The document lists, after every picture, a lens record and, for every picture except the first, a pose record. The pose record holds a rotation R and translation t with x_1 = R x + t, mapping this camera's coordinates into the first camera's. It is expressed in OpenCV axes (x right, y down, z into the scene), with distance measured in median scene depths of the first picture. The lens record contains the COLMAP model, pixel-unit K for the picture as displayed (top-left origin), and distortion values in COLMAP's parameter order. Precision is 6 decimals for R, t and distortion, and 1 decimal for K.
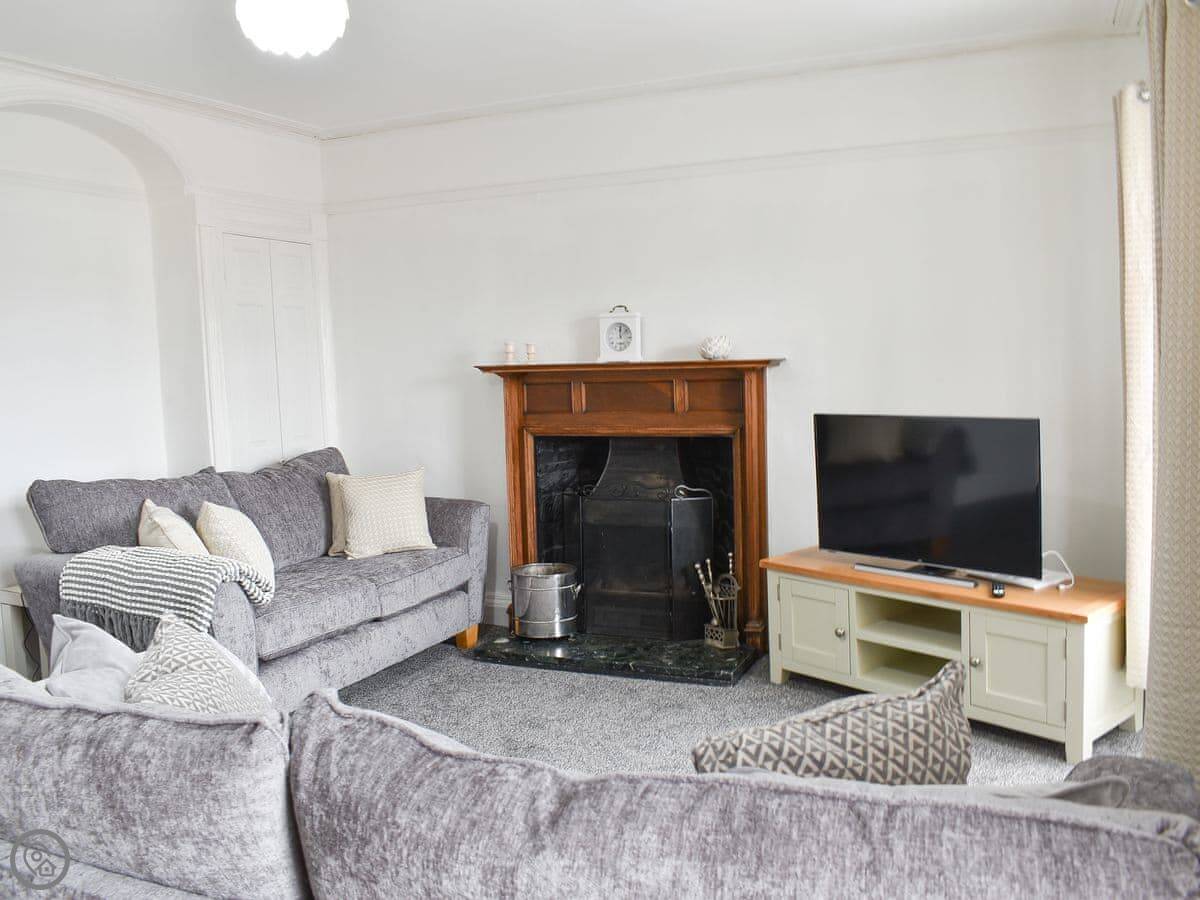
lens RADIAL K [[1090.3, 0, 600.0], [0, 1090.3, 450.0], [0, 0, 1]] dist [-0.075538, -0.004561]
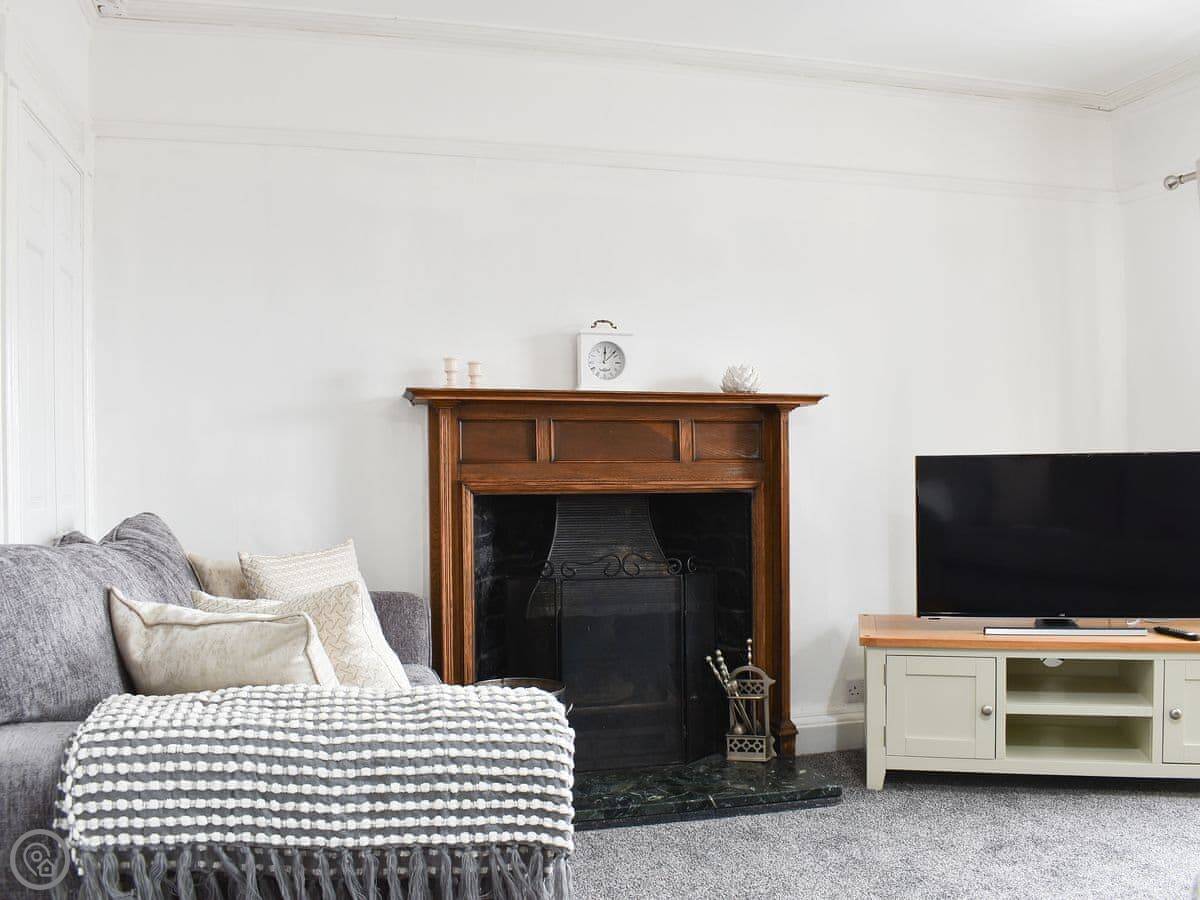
lens RADIAL K [[1064.4, 0, 600.0], [0, 1064.4, 450.0], [0, 0, 1]] dist [-0.083391, 0.003864]
pose [[0.779559, 0.037007, 0.625235, -0.448841], [0.038656, 0.993507, -0.107001, 0.036144], [-0.625135, 0.107583, 0.773066, 0.452726]]
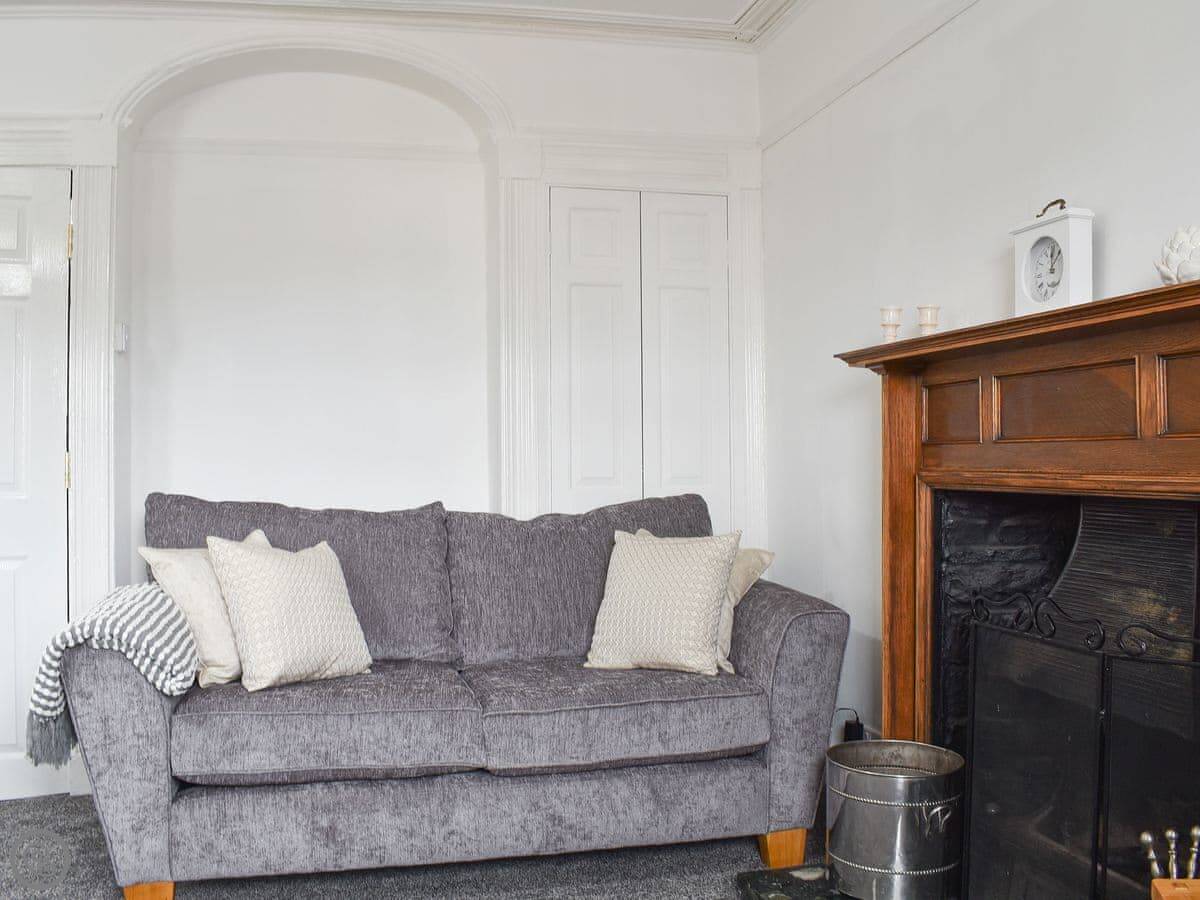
lens RADIAL K [[1090.3, 0, 600.0], [0, 1090.3, 450.0], [0, 0, 1]] dist [-0.075538, -0.004561]
pose [[0.597802, 0.015572, -0.801492, 0.265977], [-0.080548, 0.995918, -0.040729, 0.002125], [0.797586, 0.088906, 0.596617, 0.612848]]
